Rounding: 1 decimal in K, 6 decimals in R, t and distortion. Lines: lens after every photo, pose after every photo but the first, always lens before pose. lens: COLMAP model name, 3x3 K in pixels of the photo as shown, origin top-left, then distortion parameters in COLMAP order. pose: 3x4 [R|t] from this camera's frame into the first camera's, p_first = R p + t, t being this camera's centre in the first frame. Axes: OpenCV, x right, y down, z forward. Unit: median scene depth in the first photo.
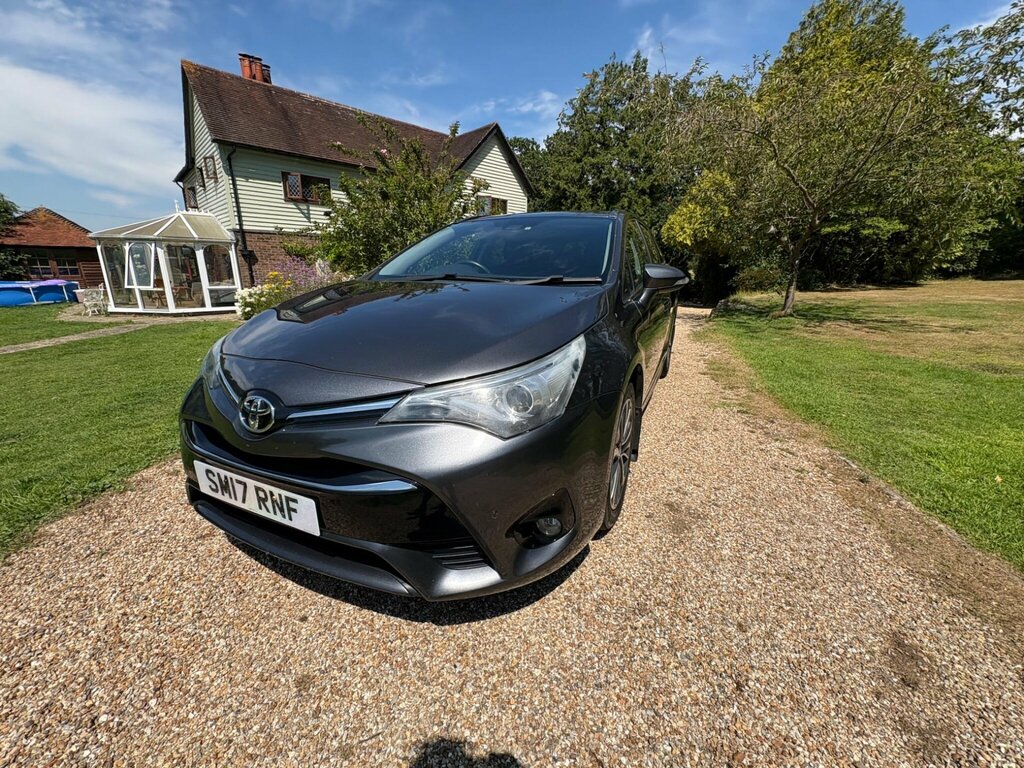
lens RADIAL K [[406.7, 0, 513.8], [0, 406.7, 382.5], [0, 0, 1]] dist [0.000781, -0.000283]
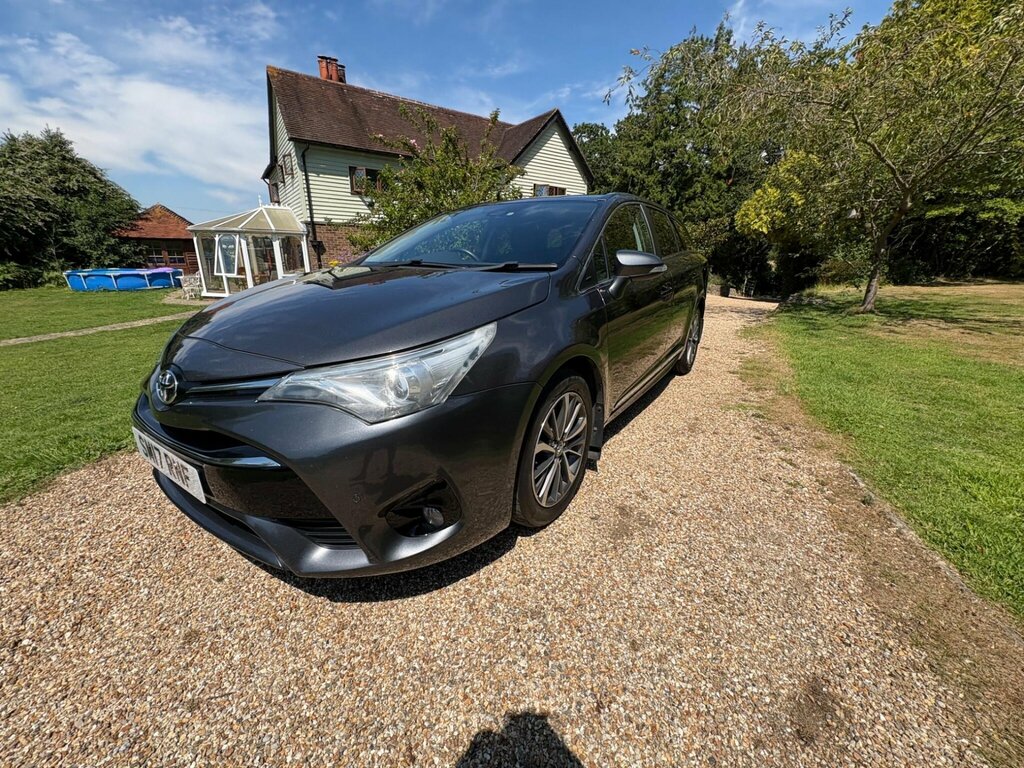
lens RADIAL K [[406.7, 0, 513.6], [0, 406.7, 382.2], [0, 0, 1]] dist [0.000781, -0.000283]
pose [[0.987590, 0.047092, -0.149827, 0.054732], [-0.043970, 0.998743, 0.024078, -0.000216], [0.150772, -0.017192, 0.988419, 0.008537]]
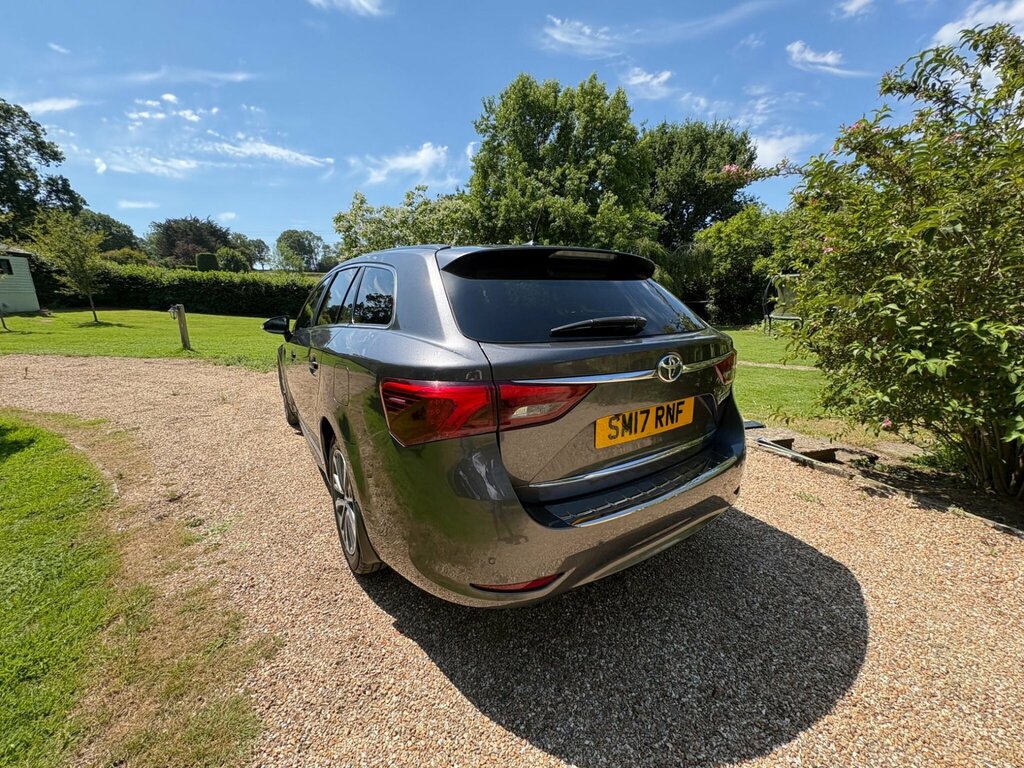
lens RADIAL K [[406.7, 0, 513.1], [0, 406.7, 385.0], [0, 0, 1]] dist [0.000781, -0.000283]
pose [[-0.531389, 0.172752, -0.829326, 0.284046], [-0.232278, 0.911753, 0.338754, -0.182322], [0.814661, 0.372644, -0.444369, 0.584649]]
